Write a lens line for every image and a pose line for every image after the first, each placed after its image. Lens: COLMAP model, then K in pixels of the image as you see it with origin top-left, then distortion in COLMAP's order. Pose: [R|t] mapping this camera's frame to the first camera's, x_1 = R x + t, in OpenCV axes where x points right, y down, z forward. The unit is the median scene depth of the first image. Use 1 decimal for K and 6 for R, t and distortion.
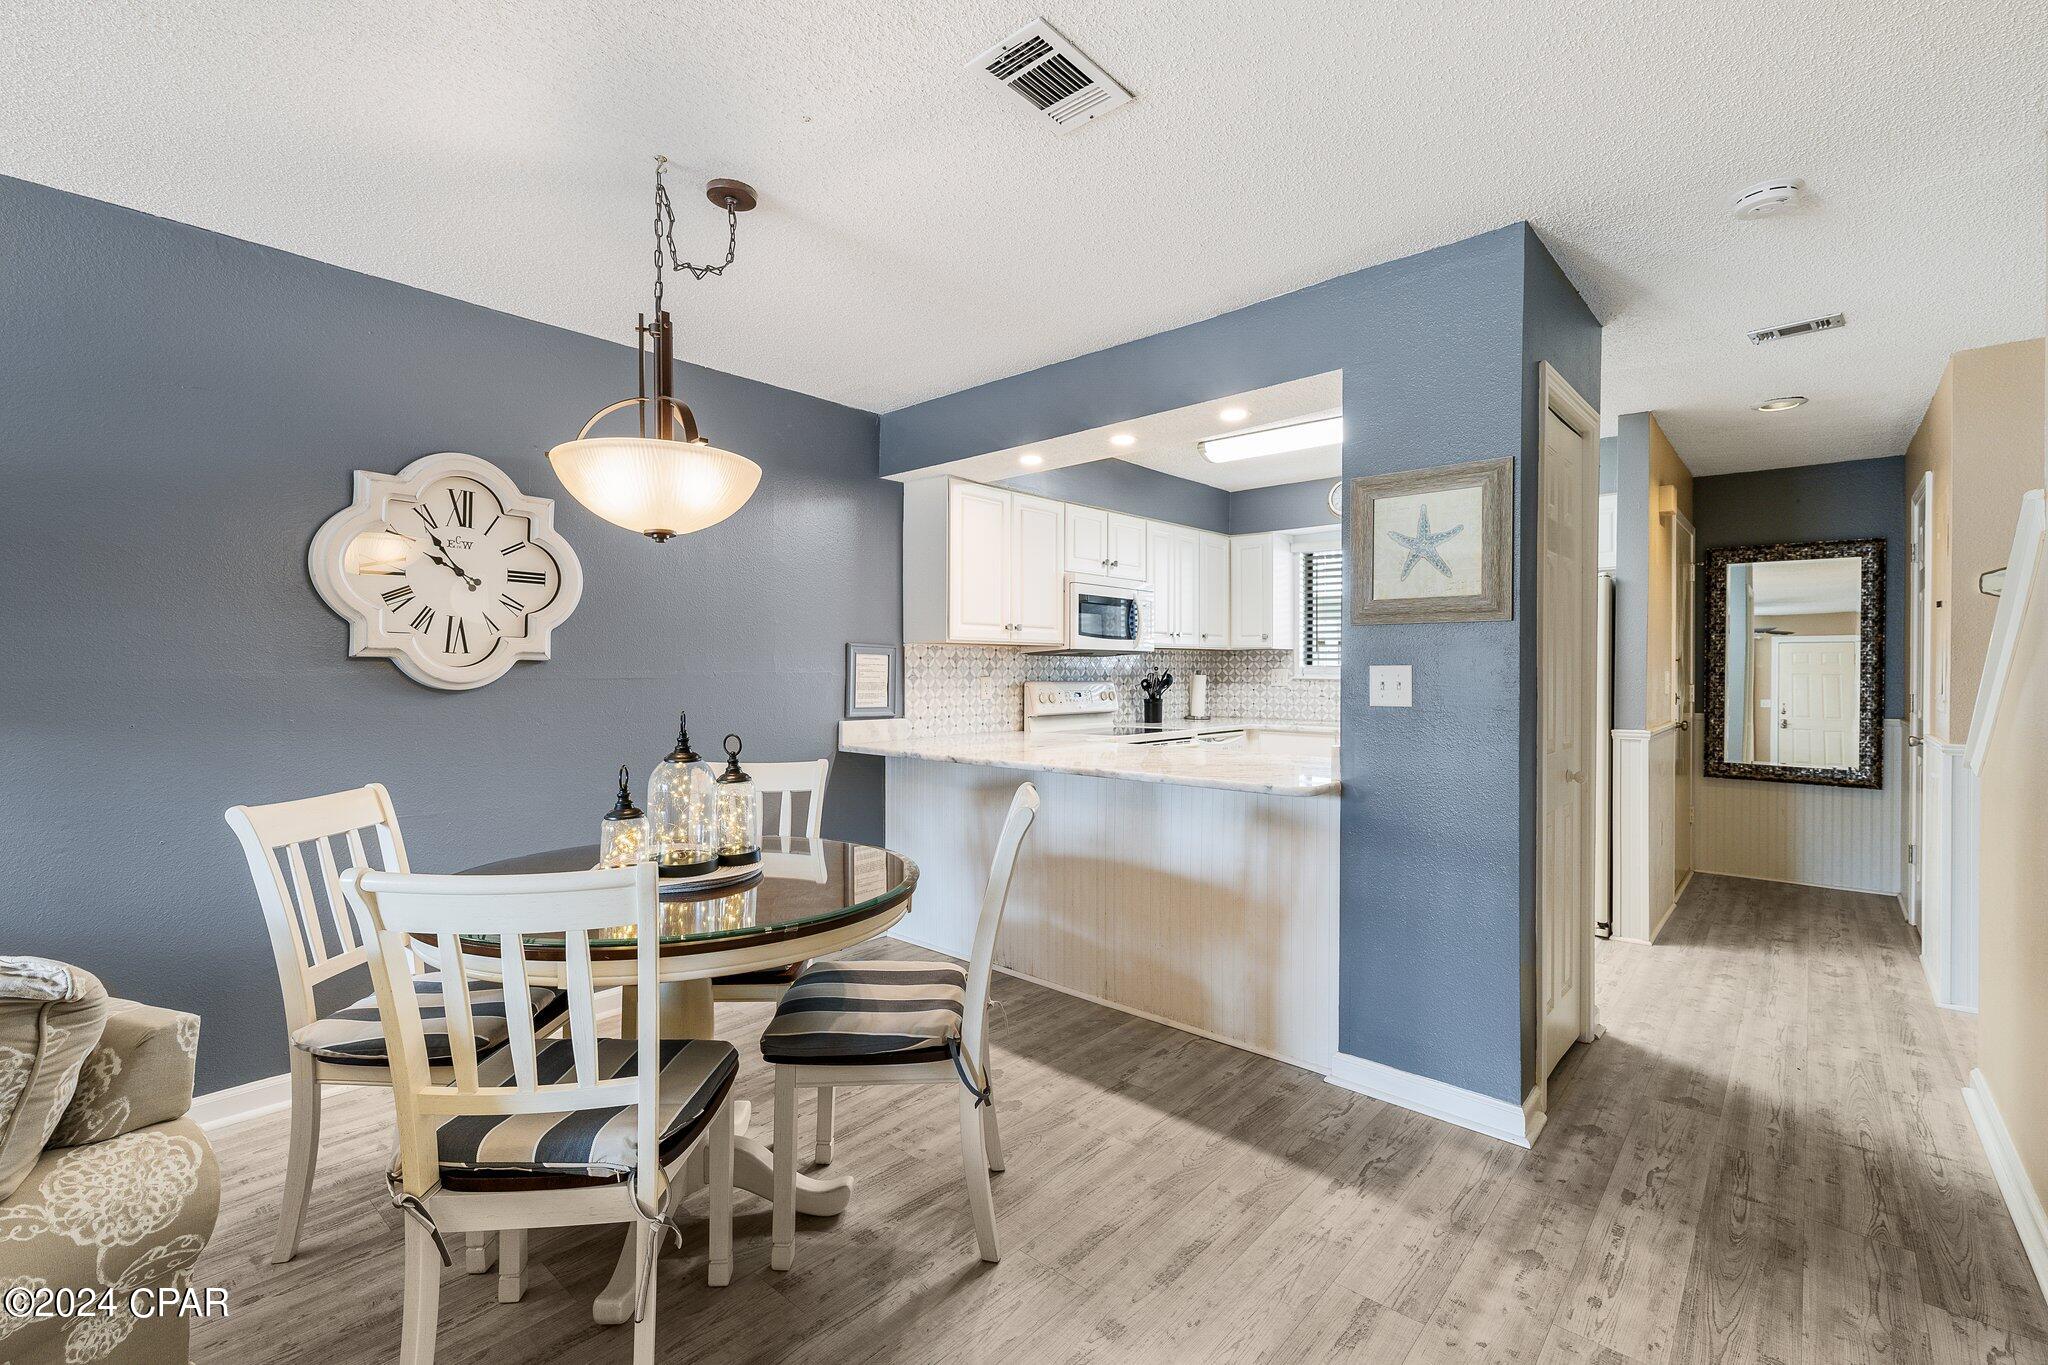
lens RADIAL K [[898.2, 0, 1024.3], [0, 898.2, 666.7], [0, 0, 1]] dist [0.003778, 0.000418]
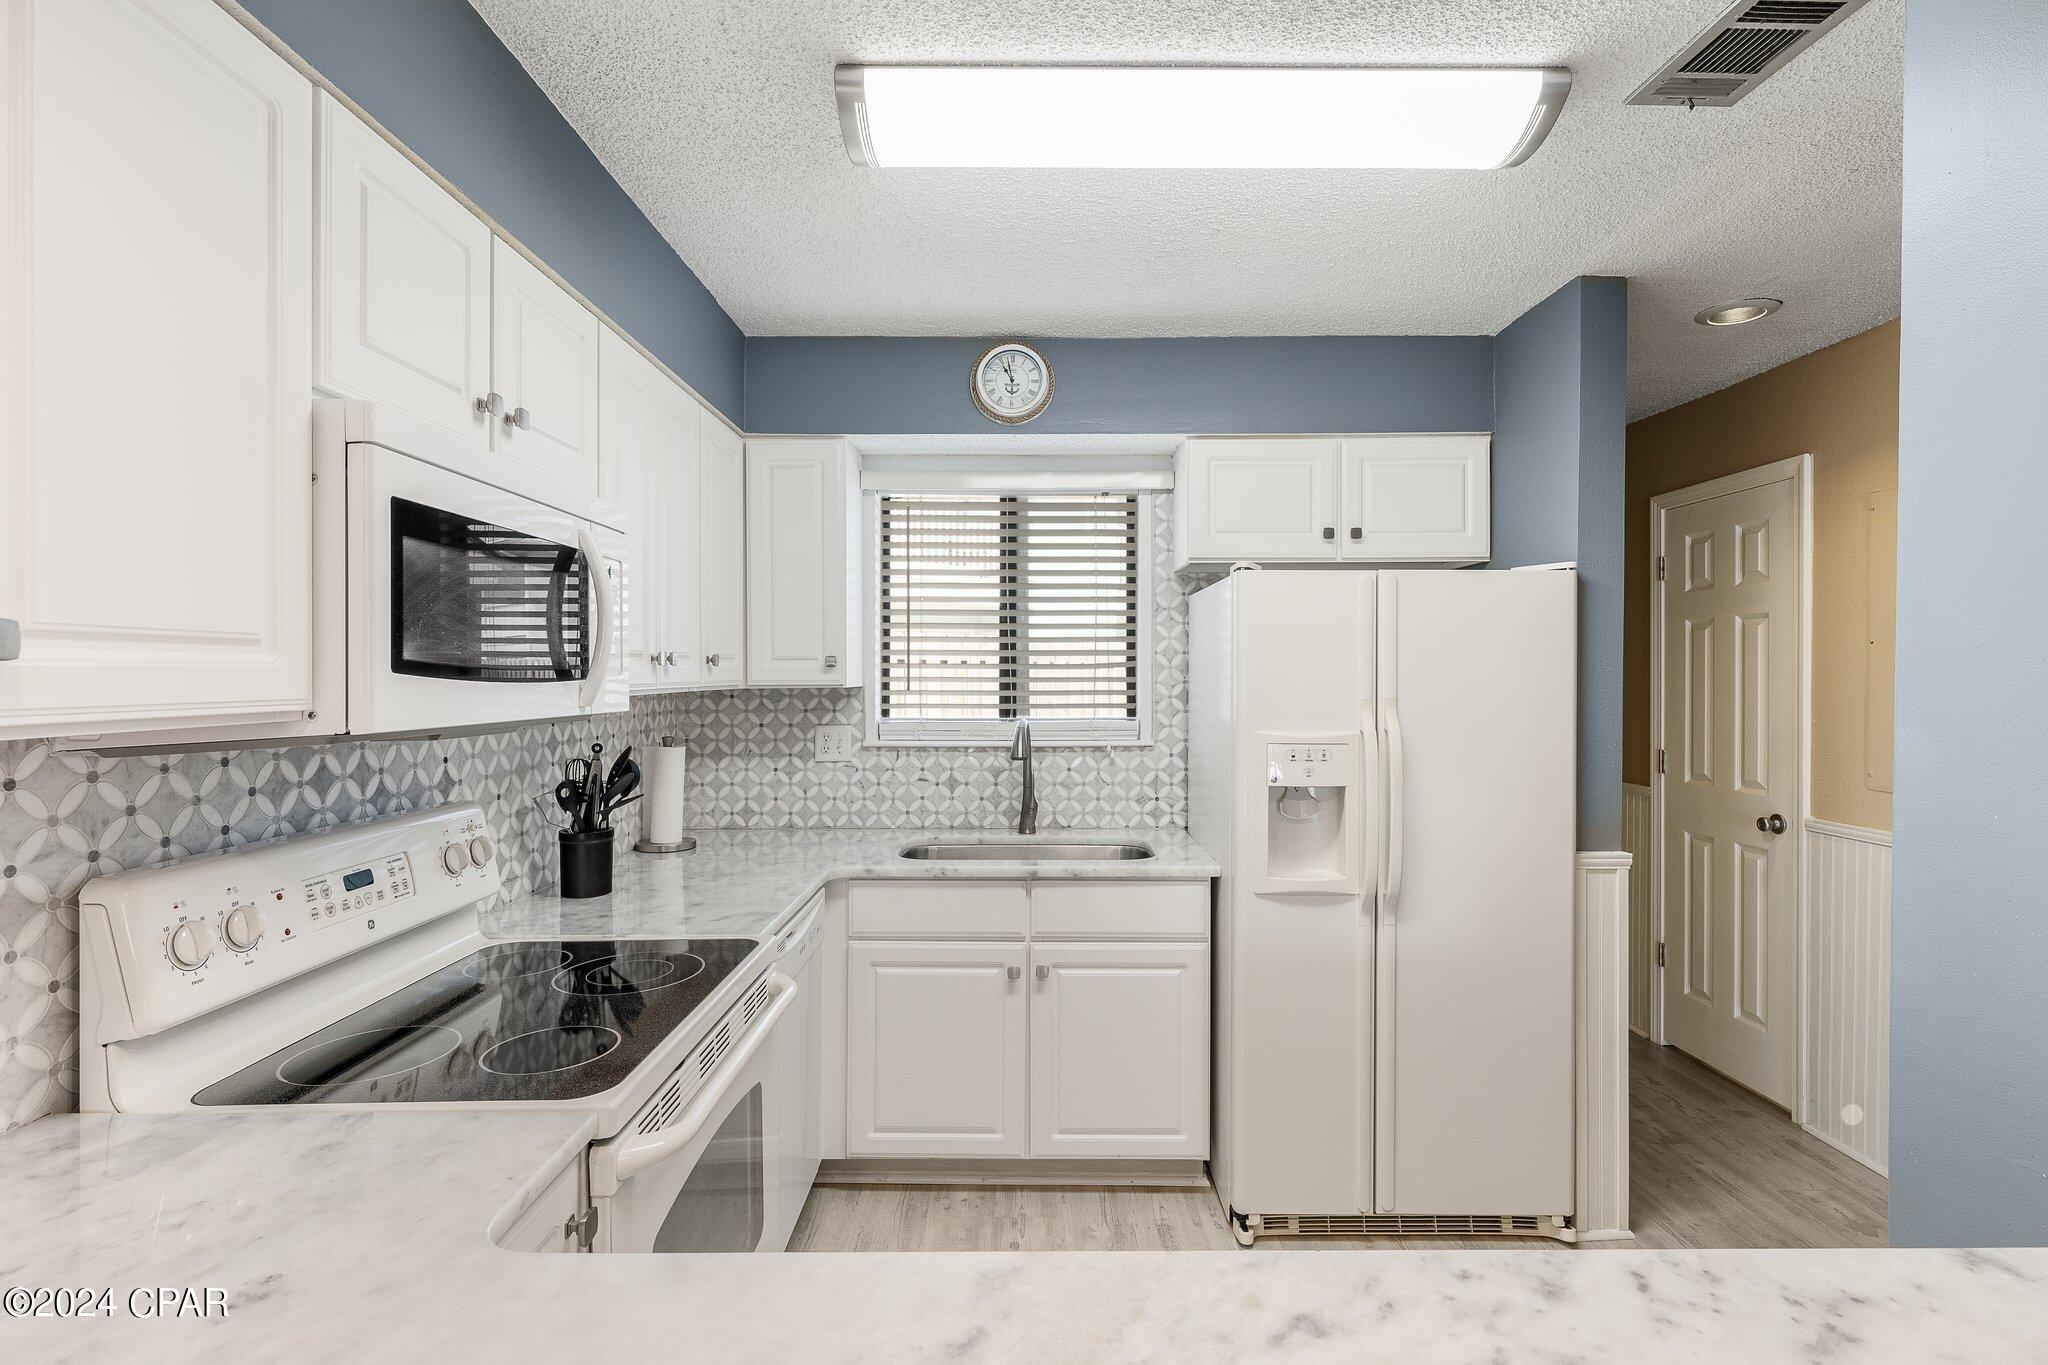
lens RADIAL K [[959.5, 0, 1020.2], [0, 959.5, 678.0], [0, 0, 1]] dist [-0.002285, -0.000170]
pose [[0.742995, -0.003495, 0.669288, 0.024289], [-0.002096, 0.999969, 0.007550, -0.058250], [-0.669294, -0.007012, 0.742965, 1.152052]]
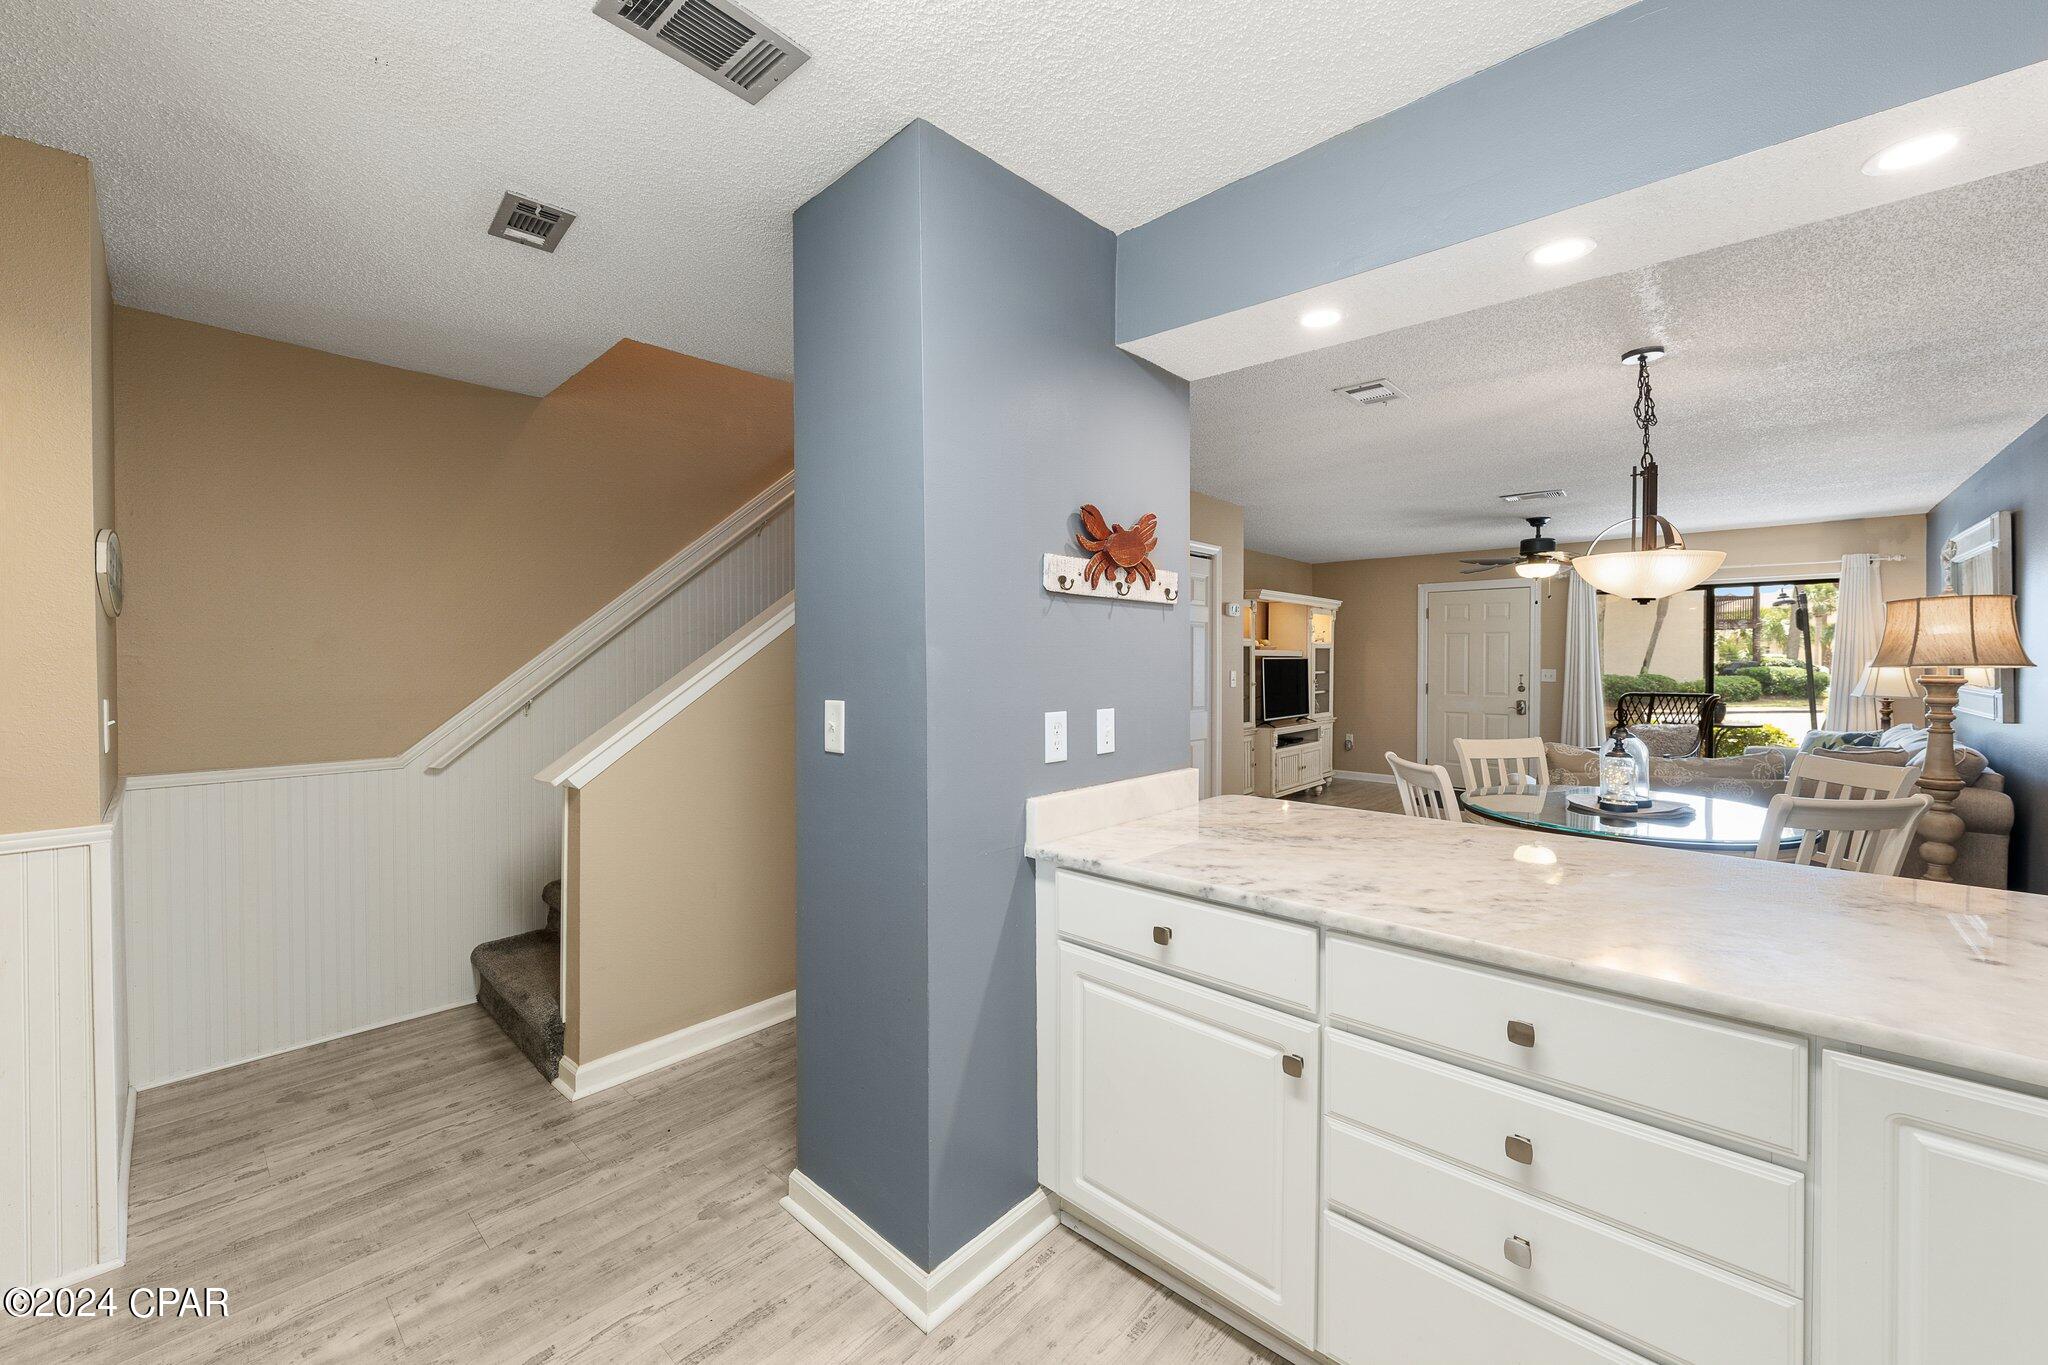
lens RADIAL K [[788.9, 0, 1043.5], [0, 788.9, 667.8], [0, 0, 1]] dist [-0.004238, -0.000513]
pose [[-0.999991, -0.001819, 0.003821, 0.469033], [-0.001778, 0.999942, 0.010590, -0.026799], [-0.003840, 0.010583, -0.999937, 1.738694]]
